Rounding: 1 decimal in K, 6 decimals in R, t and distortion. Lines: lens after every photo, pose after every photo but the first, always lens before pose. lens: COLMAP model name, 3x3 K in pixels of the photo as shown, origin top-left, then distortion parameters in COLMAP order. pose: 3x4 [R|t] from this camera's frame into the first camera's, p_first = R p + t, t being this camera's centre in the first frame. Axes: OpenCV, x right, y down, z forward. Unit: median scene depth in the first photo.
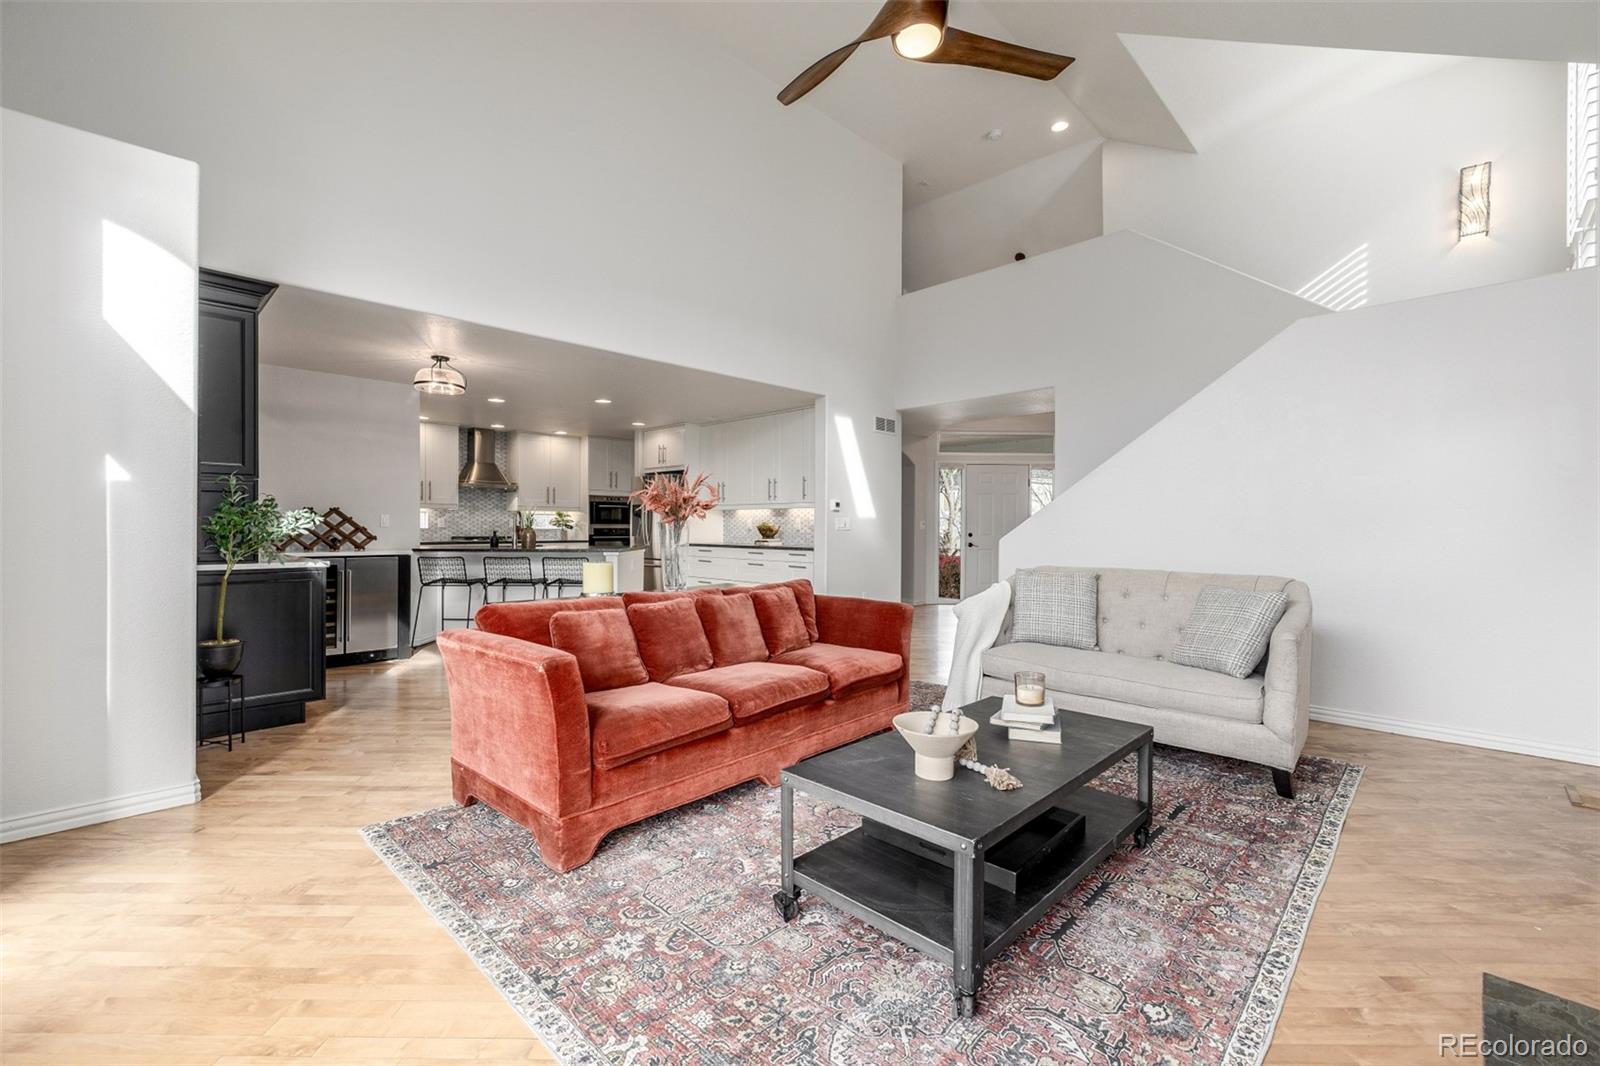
lens RADIAL K [[676.9, 0, 798.0], [0, 676.9, 529.3], [0, 0, 1]] dist [0.000242, 0.001106]
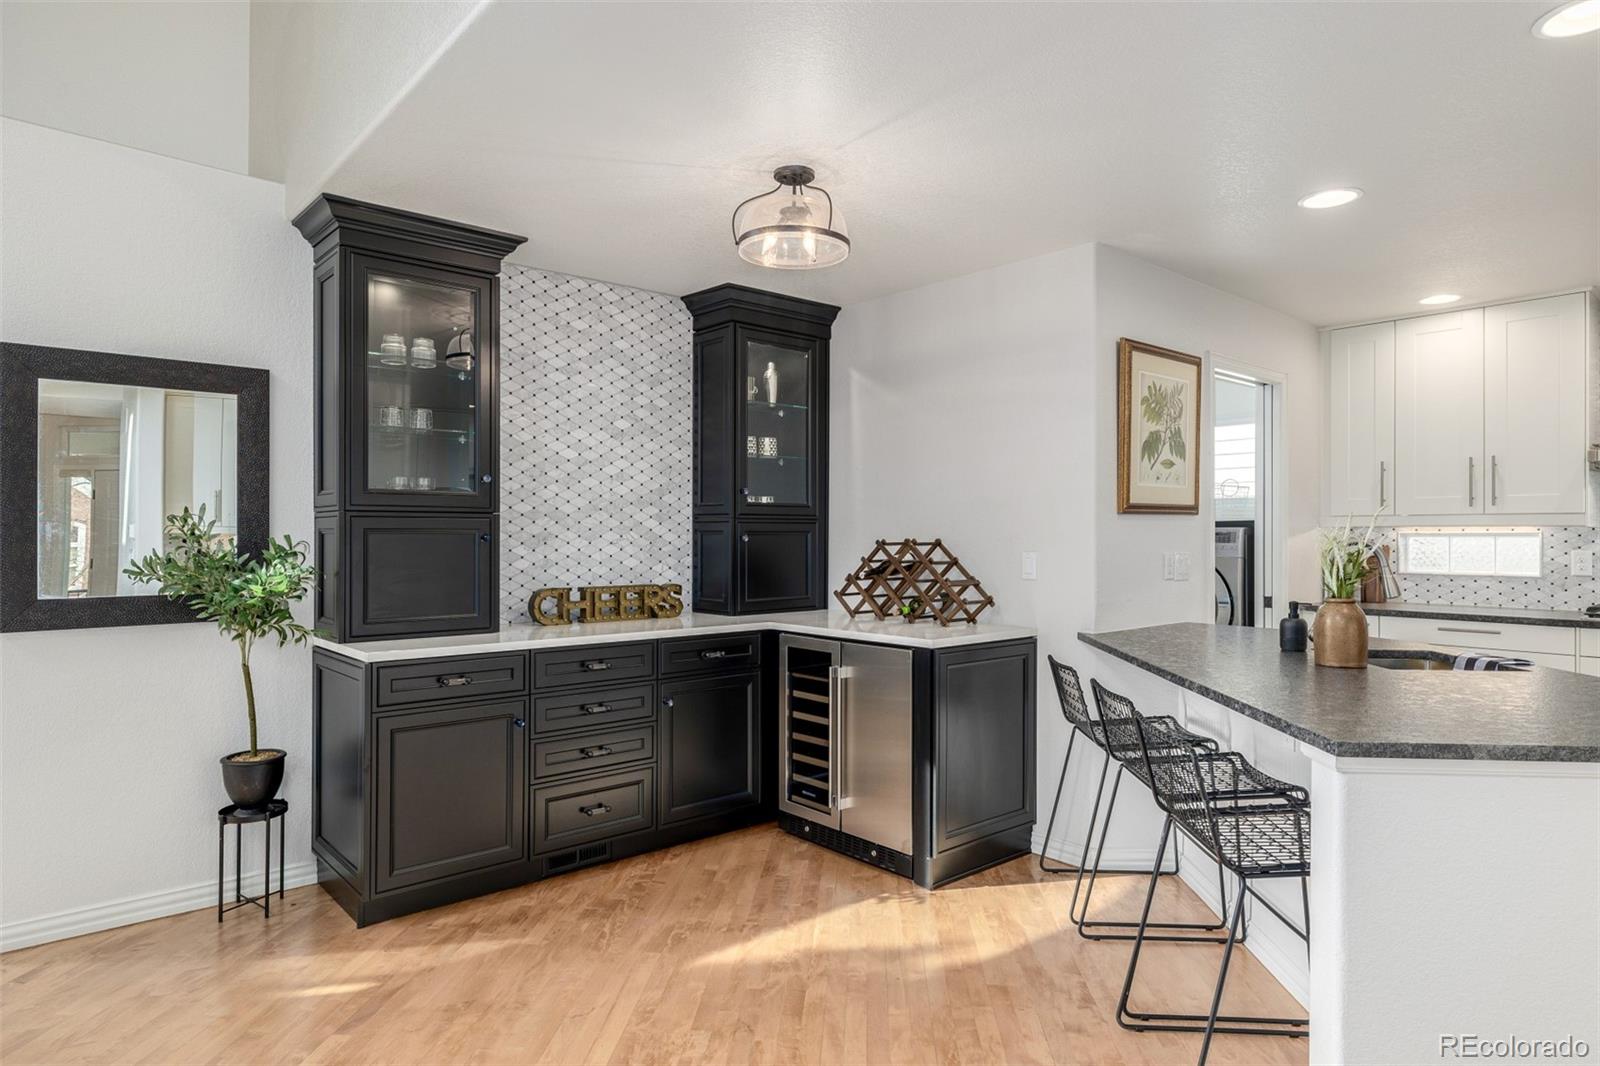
lens RADIAL K [[930.2, 0, 799.9], [0, 930.2, 527.7], [0, 0, 1]] dist [0.001213, 0.004274]
pose [[-0.076366, -0.011443, -0.997014, 0.015207], [-0.005768, 0.999922, -0.011035, -0.020406], [0.997063, 0.004908, -0.076426, 0.608041]]
